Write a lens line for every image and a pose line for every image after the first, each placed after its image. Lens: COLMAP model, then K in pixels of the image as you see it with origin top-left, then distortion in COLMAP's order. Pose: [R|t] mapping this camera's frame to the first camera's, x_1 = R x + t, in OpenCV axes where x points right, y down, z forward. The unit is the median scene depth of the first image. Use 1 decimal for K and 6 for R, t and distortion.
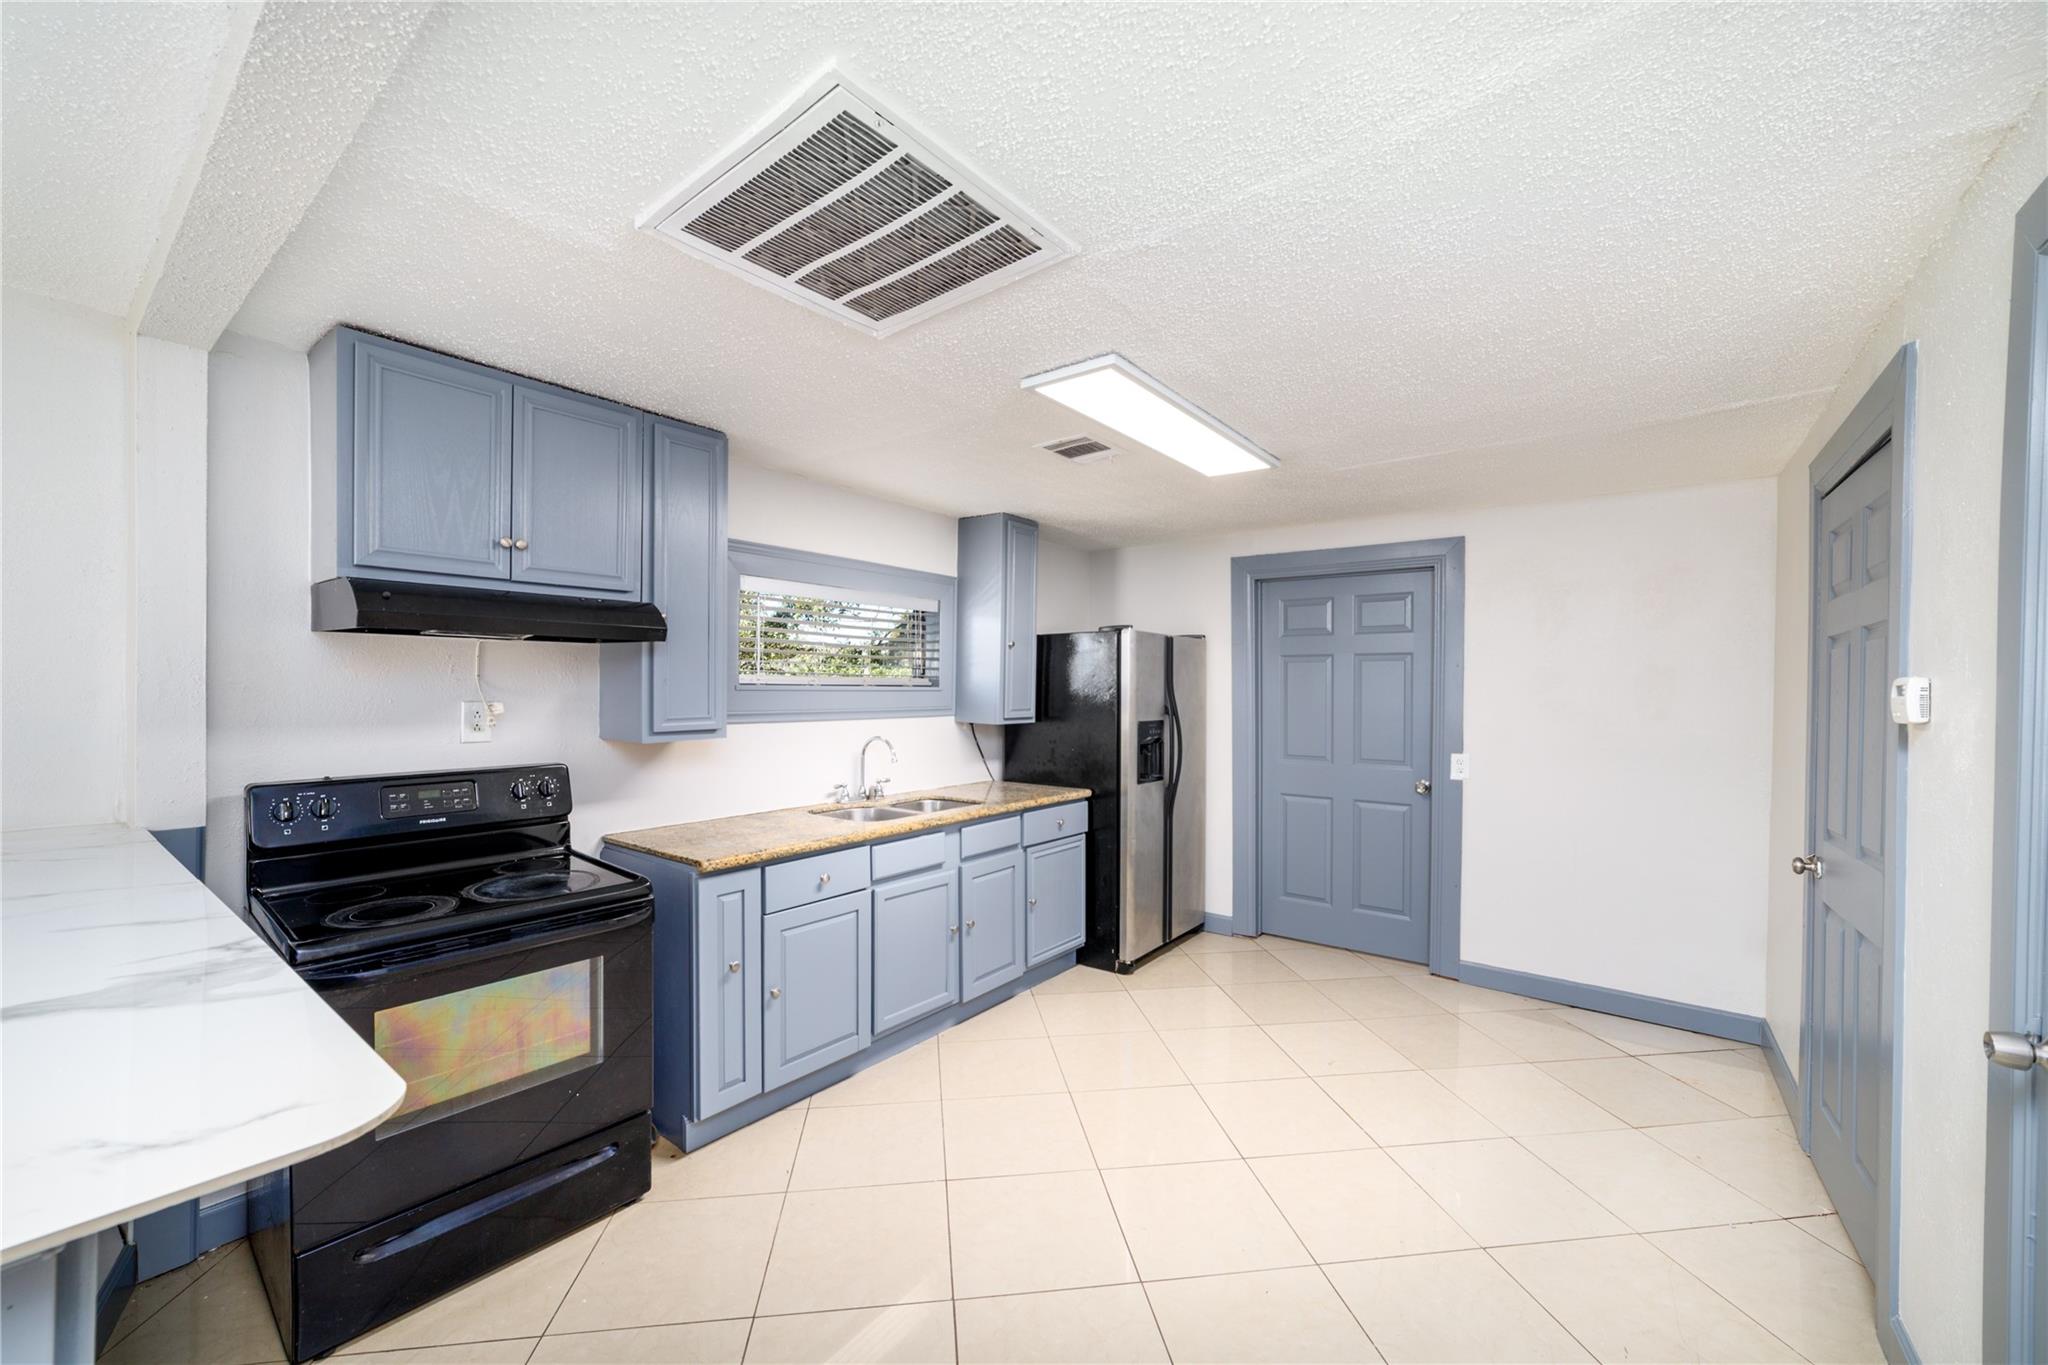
lens RADIAL K [[788.9, 0, 1018.7], [0, 788.9, 692.2], [0, 0, 1]] dist [0.001883, 0.000015]
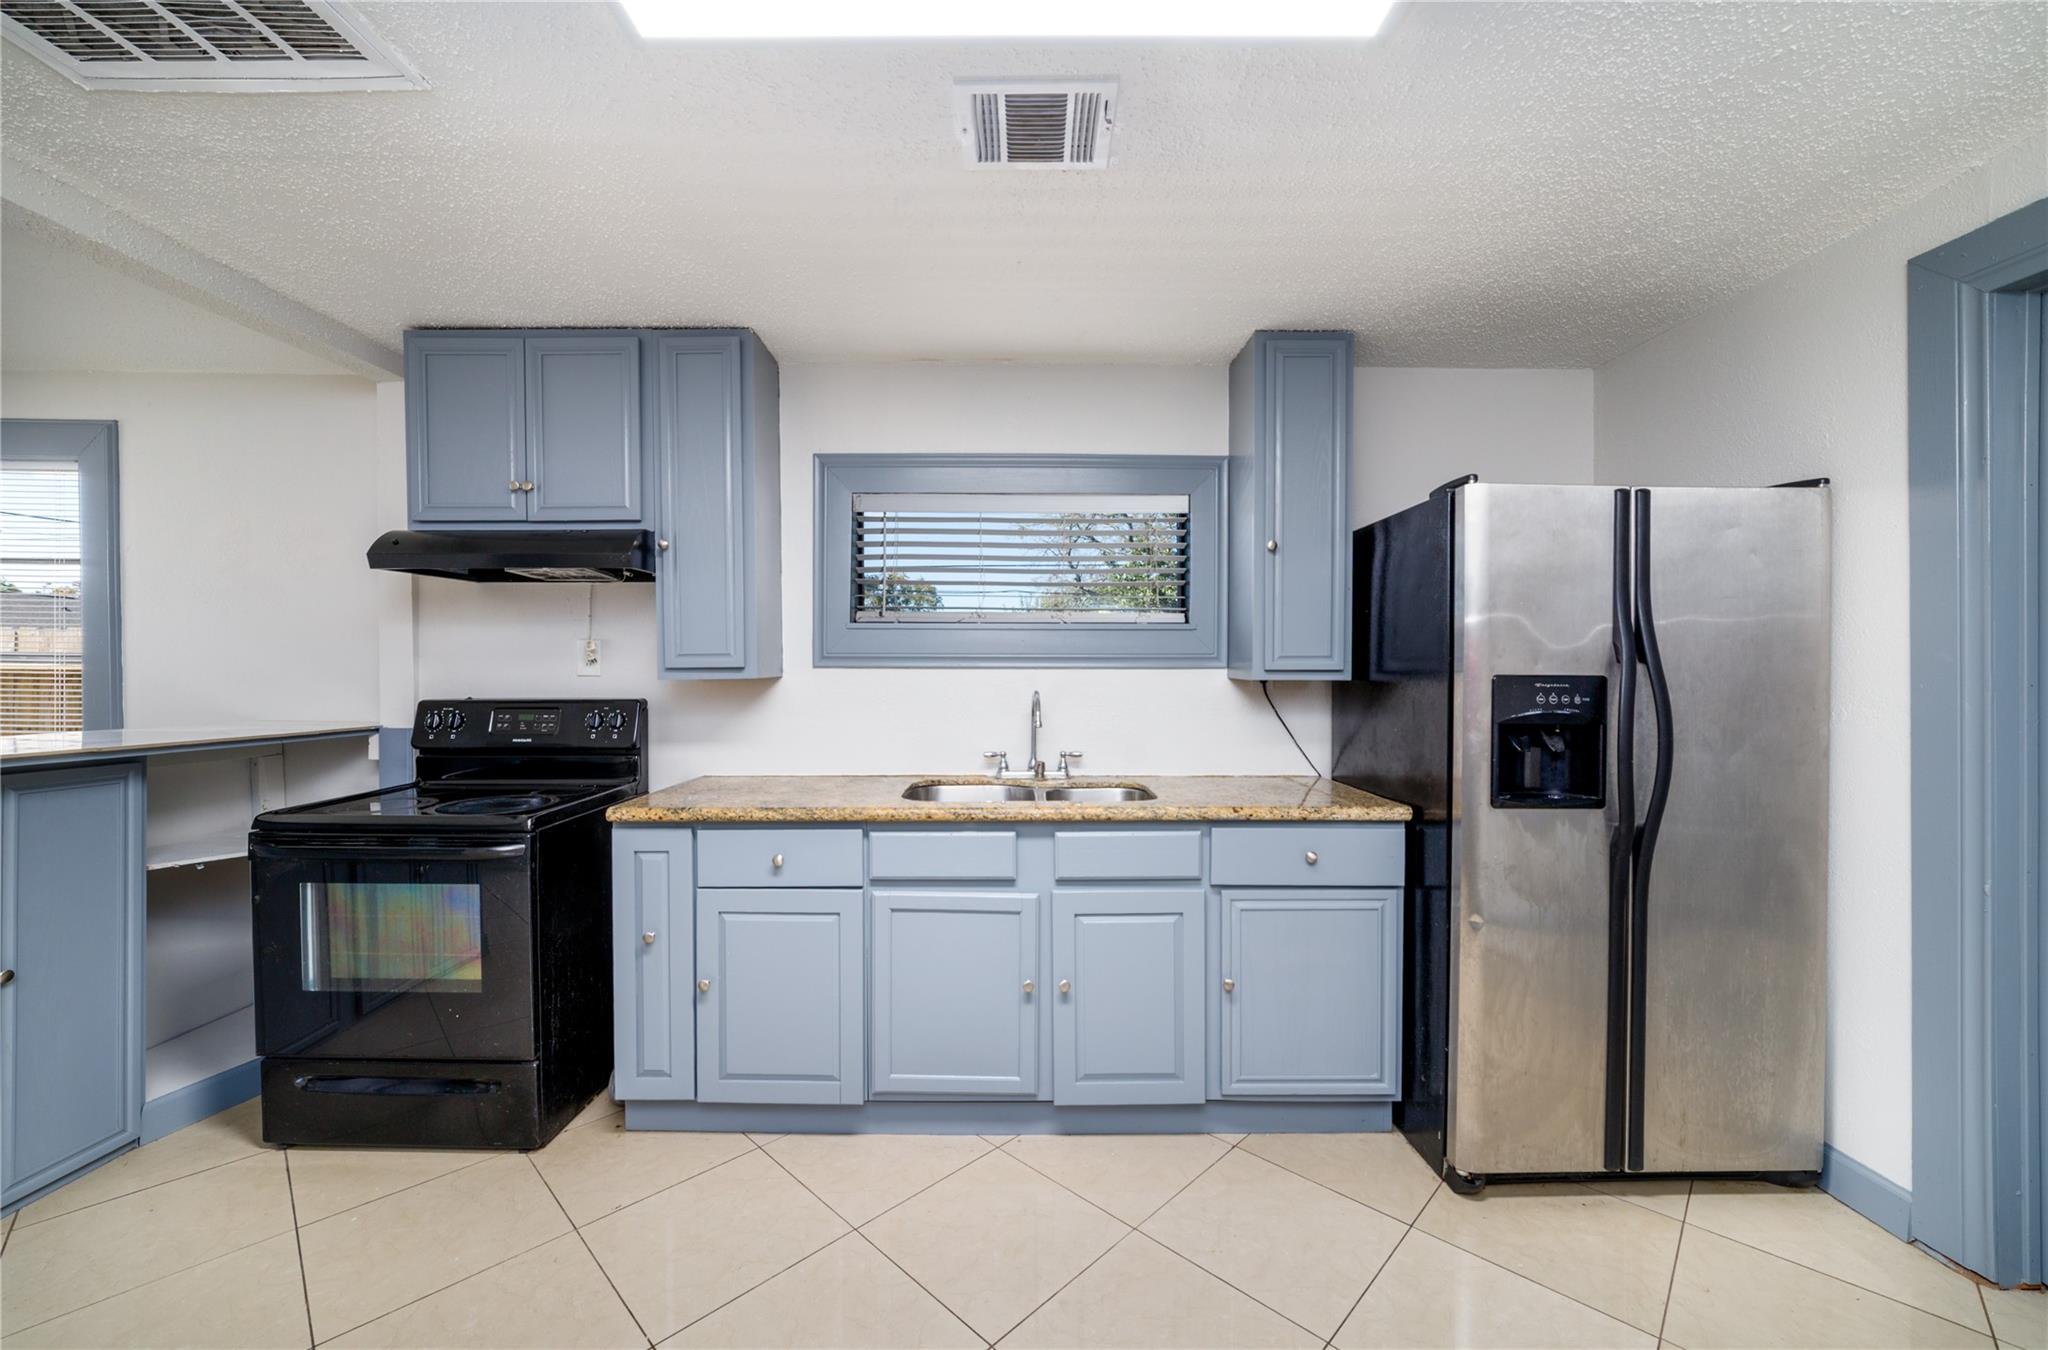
lens RADIAL K [[787.9, 0, 1026.4], [0, 787.9, 673.2], [0, 0, 1]] dist [-0.005688, 0.000701]
pose [[0.621146, -0.000375, -0.783695, 0.389322], [-0.001252, 0.999998, -0.001471, 0.041636], [0.783694, 0.001895, 0.621144, 0.546920]]
